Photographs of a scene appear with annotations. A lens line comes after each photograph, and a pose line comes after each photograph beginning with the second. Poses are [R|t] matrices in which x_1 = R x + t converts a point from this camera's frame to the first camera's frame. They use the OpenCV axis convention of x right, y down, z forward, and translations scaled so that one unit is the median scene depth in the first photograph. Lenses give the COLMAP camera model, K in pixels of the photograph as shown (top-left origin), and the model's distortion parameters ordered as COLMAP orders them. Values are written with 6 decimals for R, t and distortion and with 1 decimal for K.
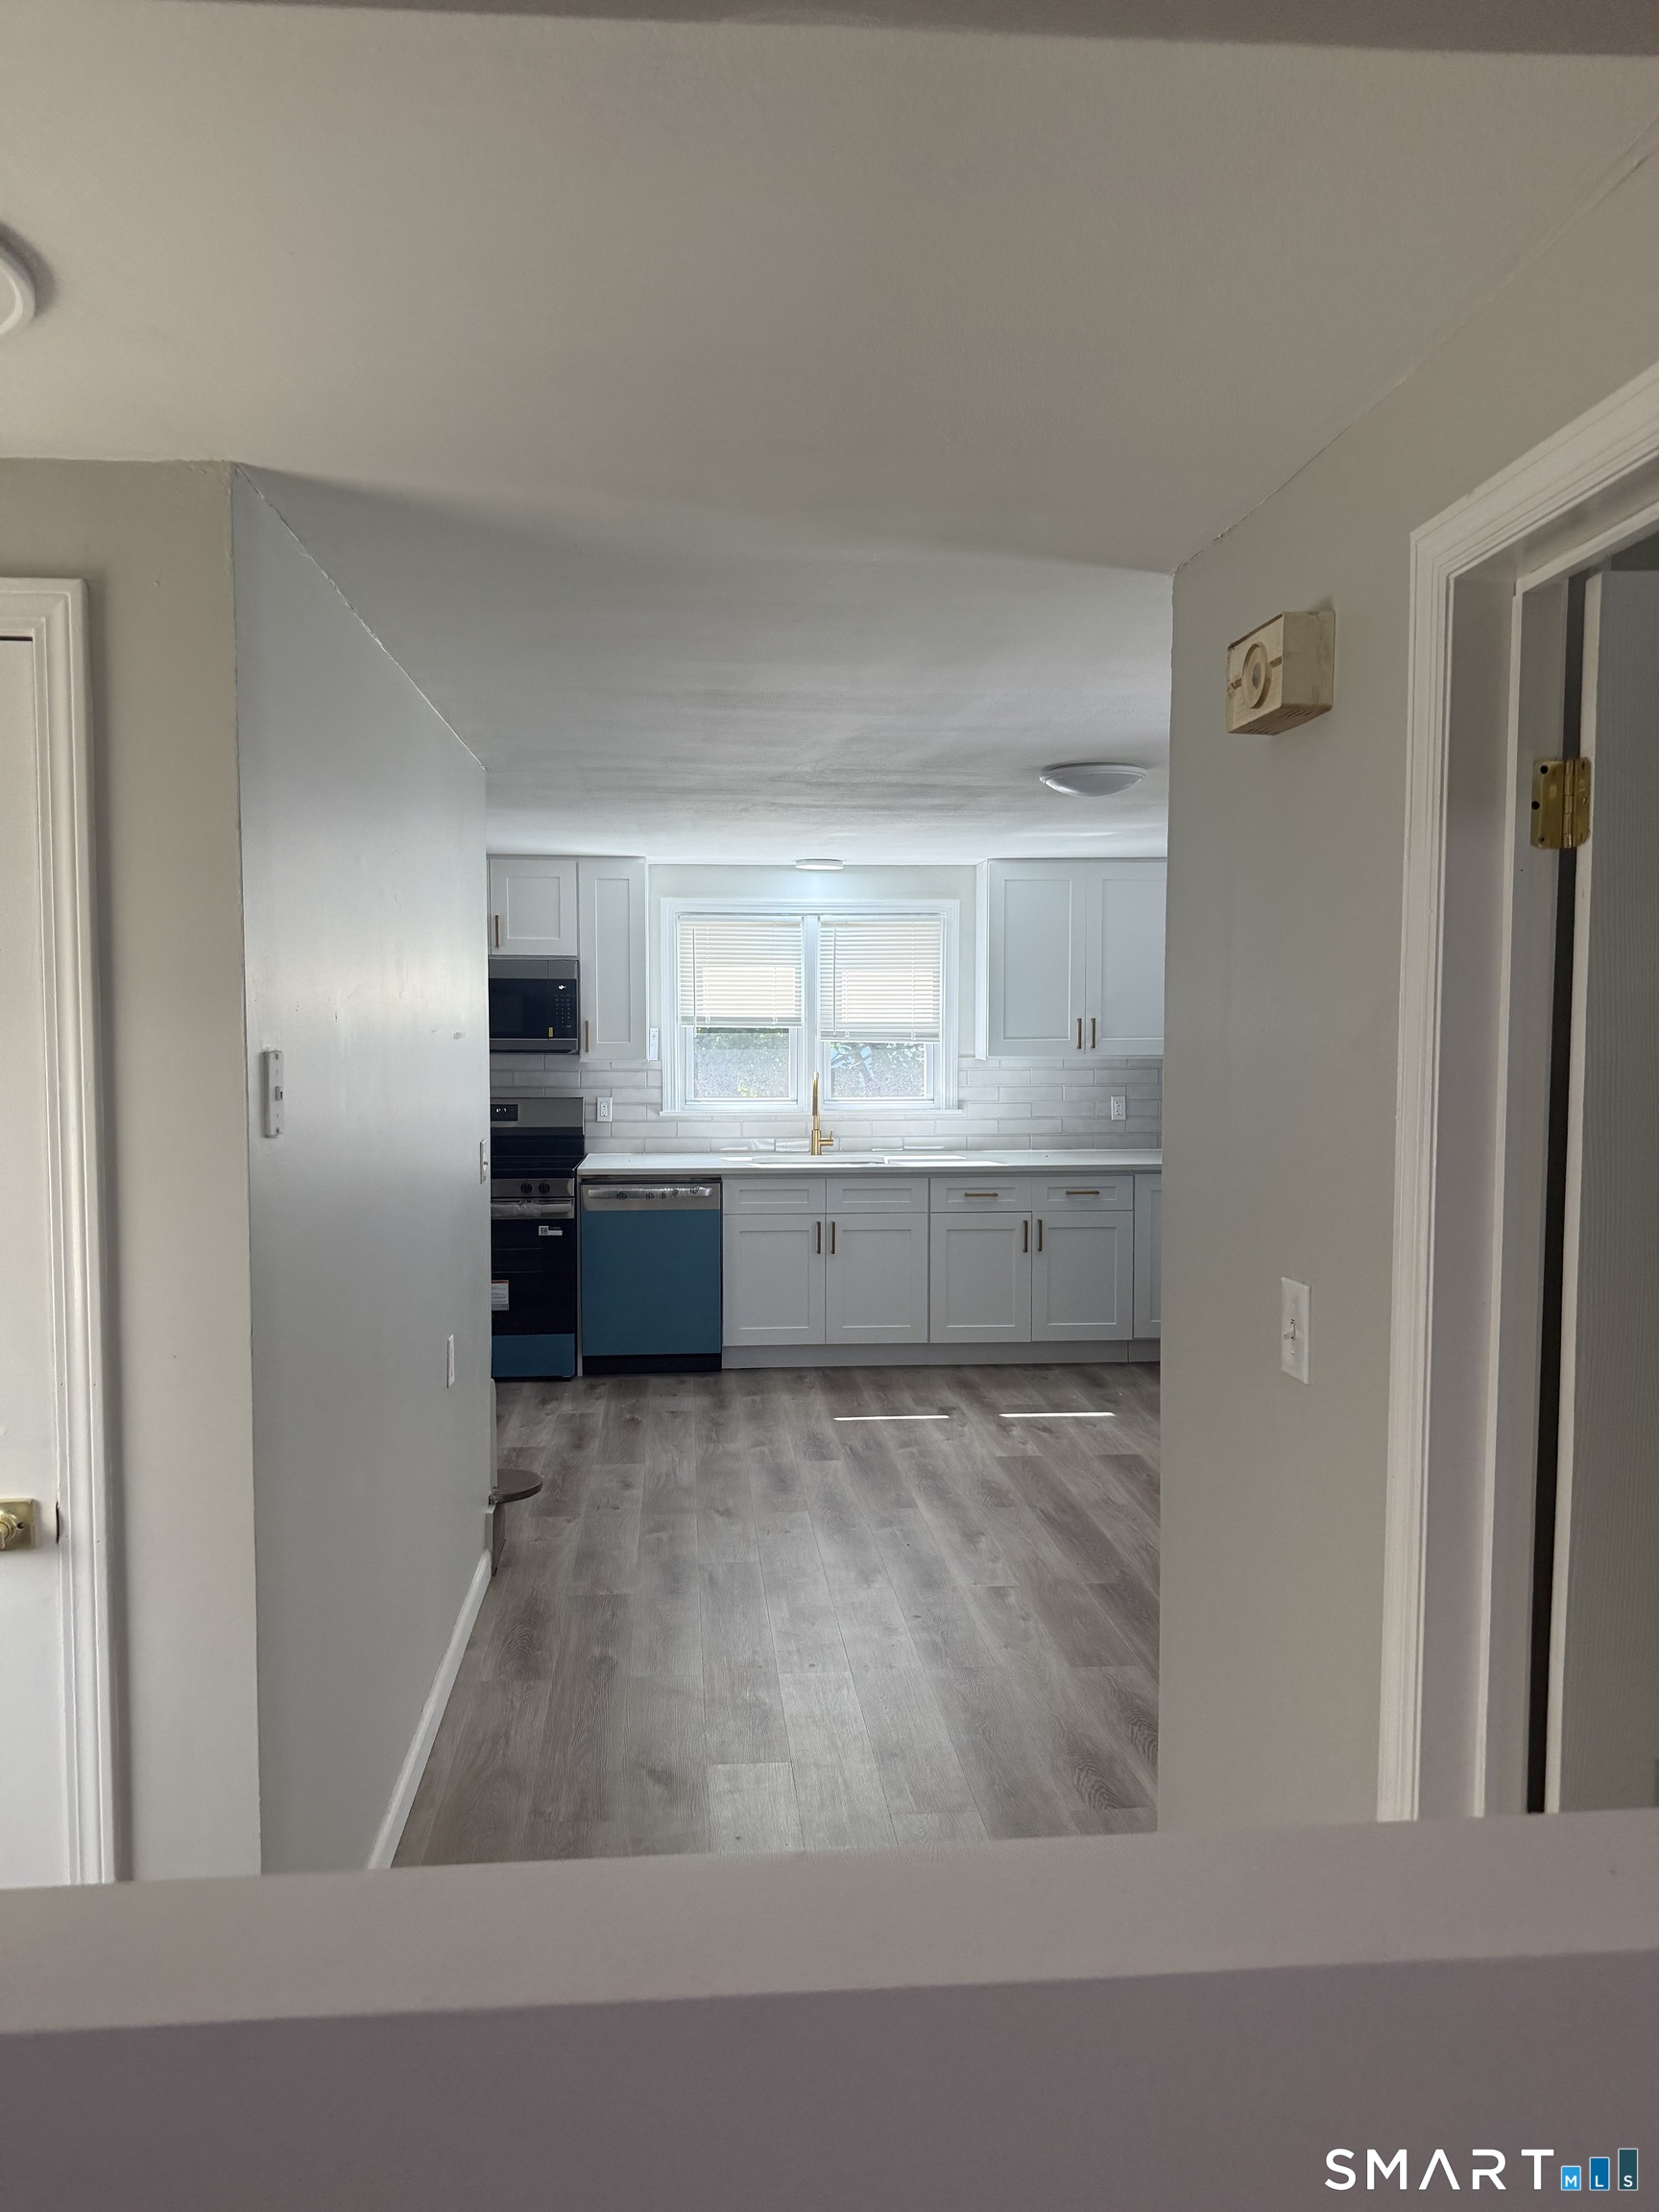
lens RADIAL K [[1525.4, 0, 829.5], [0, 1525.4, 1106.0], [0, 0, 1]] dist [0.113978, -0.001445]
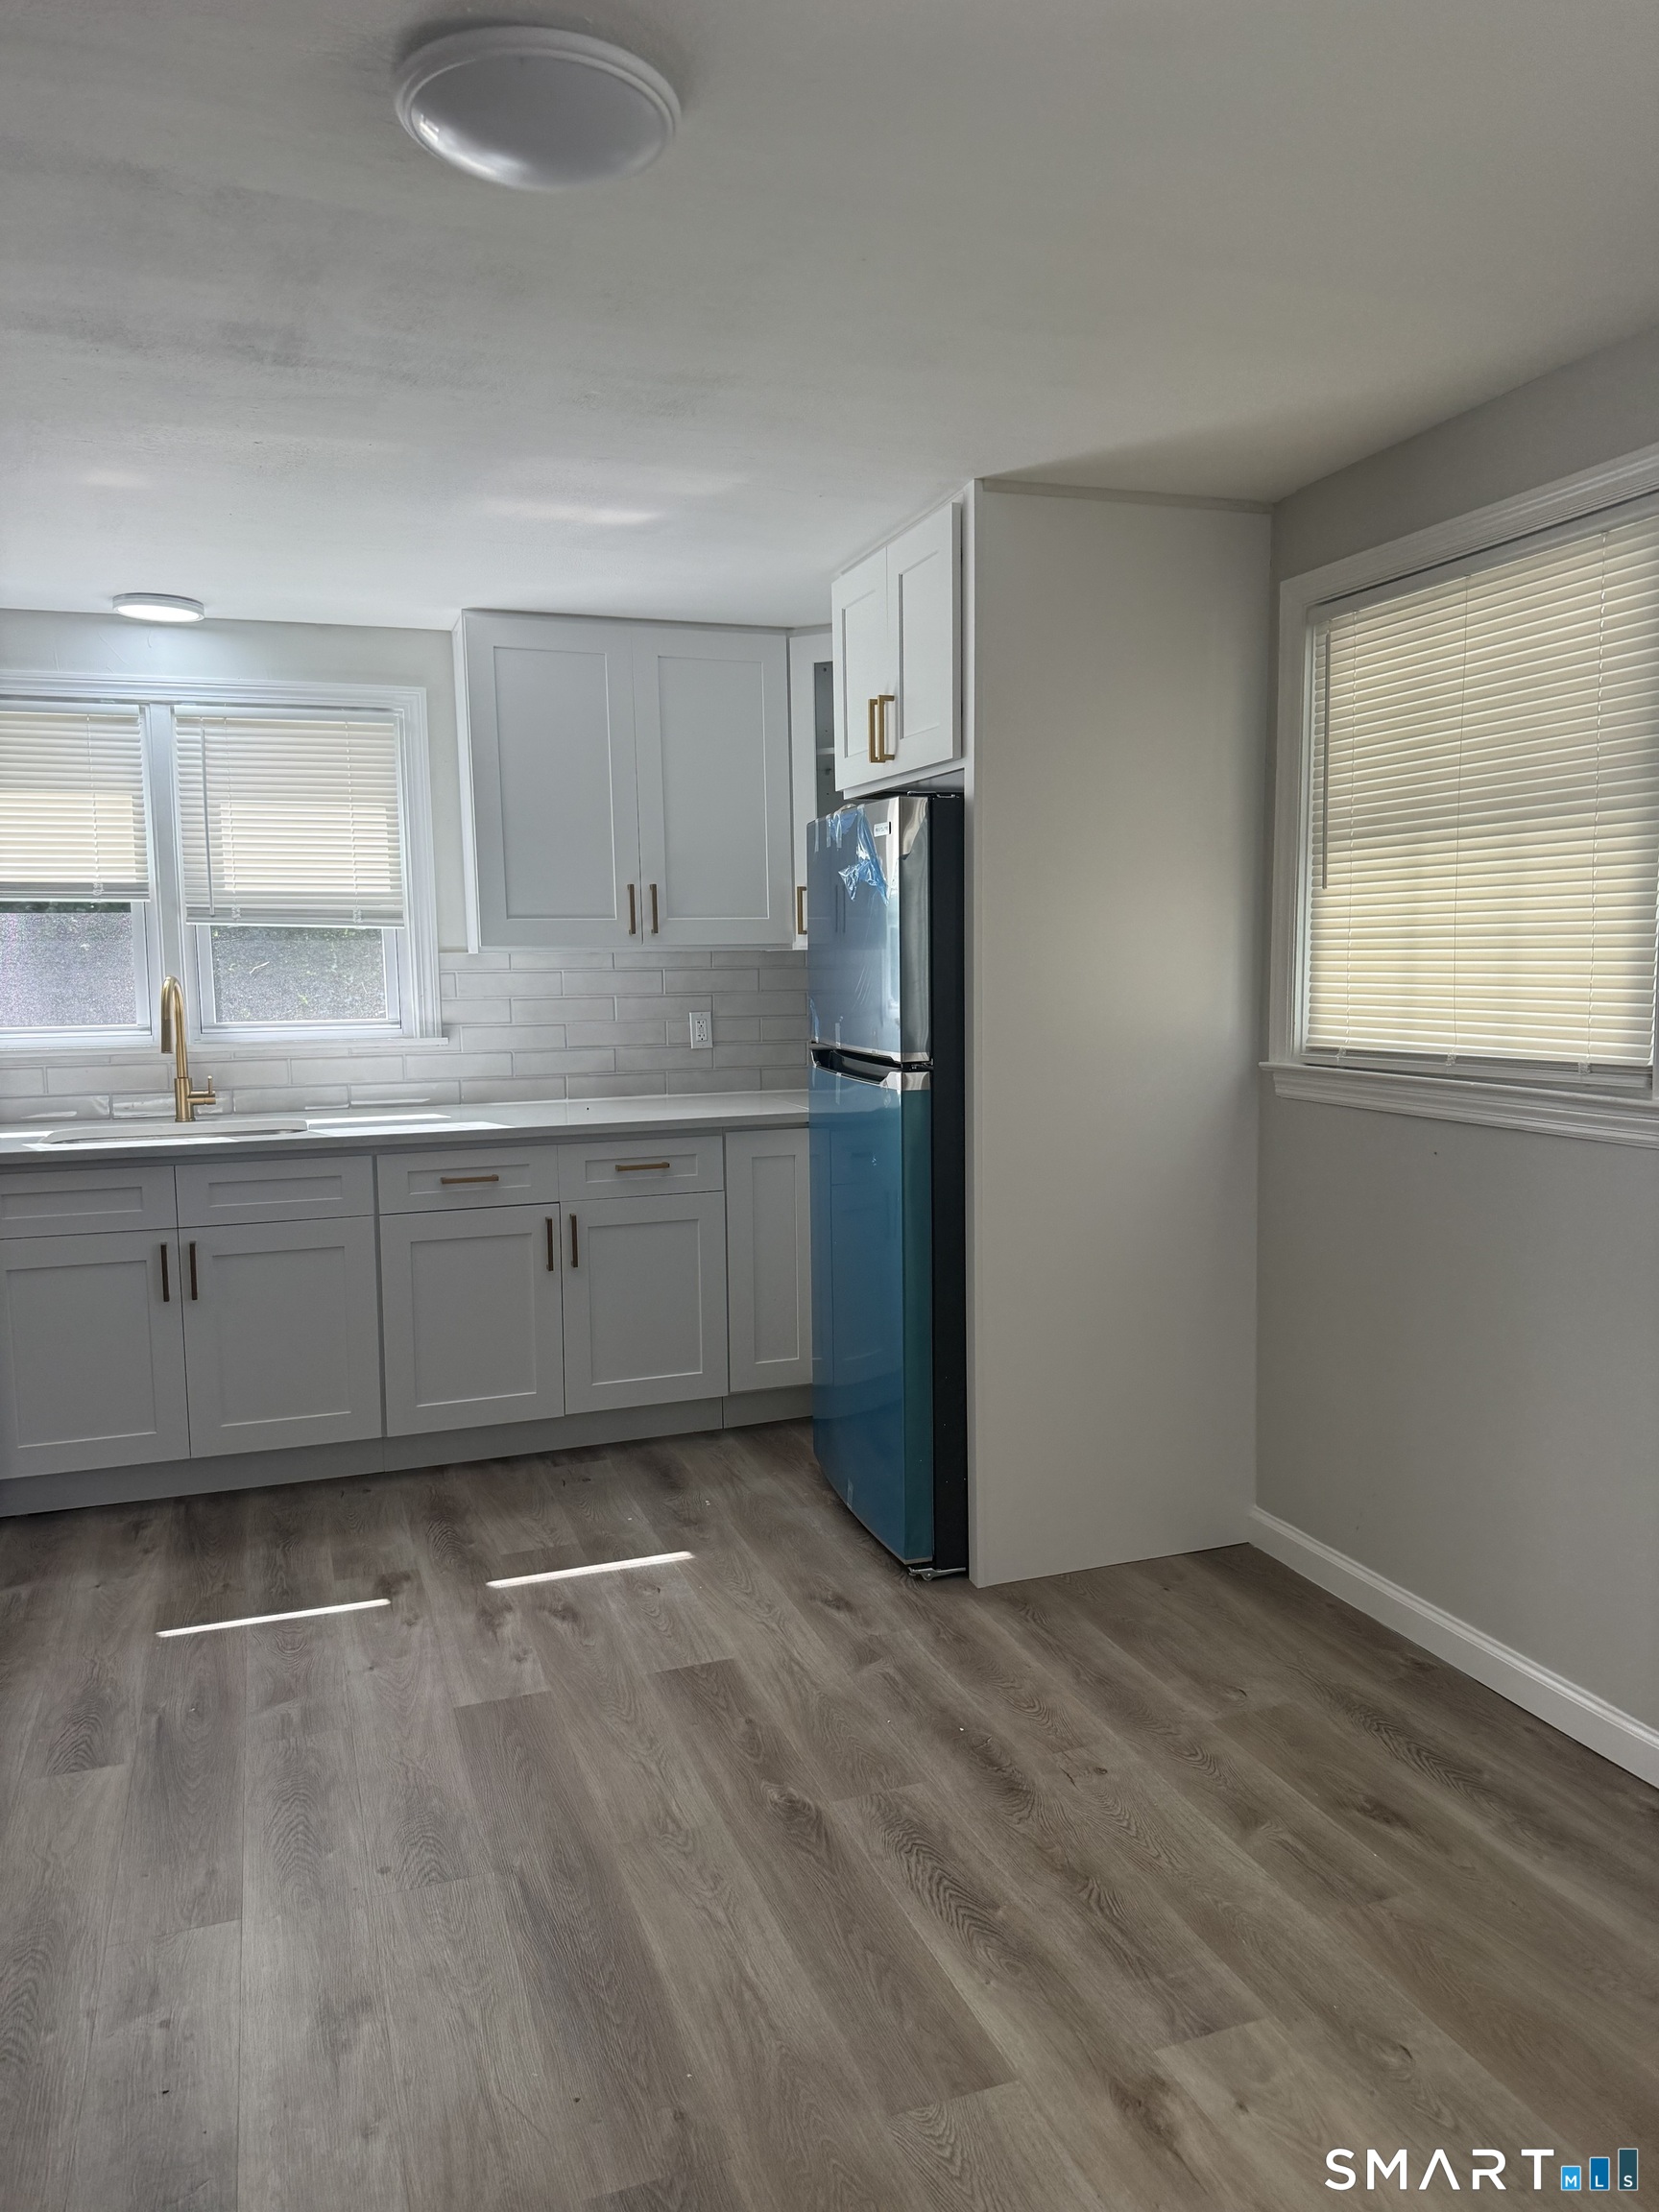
lens RADIAL K [[1546.3, 0, 829.5], [0, 1546.3, 1106.0], [0, 0, 1]] dist [-0.006919, -0.011847]
pose [[0.969038, -0.036040, 0.244269, 0.088690], [0.026516, 0.998759, 0.042165, 0.008235], [-0.245486, -0.034382, 0.968790, 0.386358]]
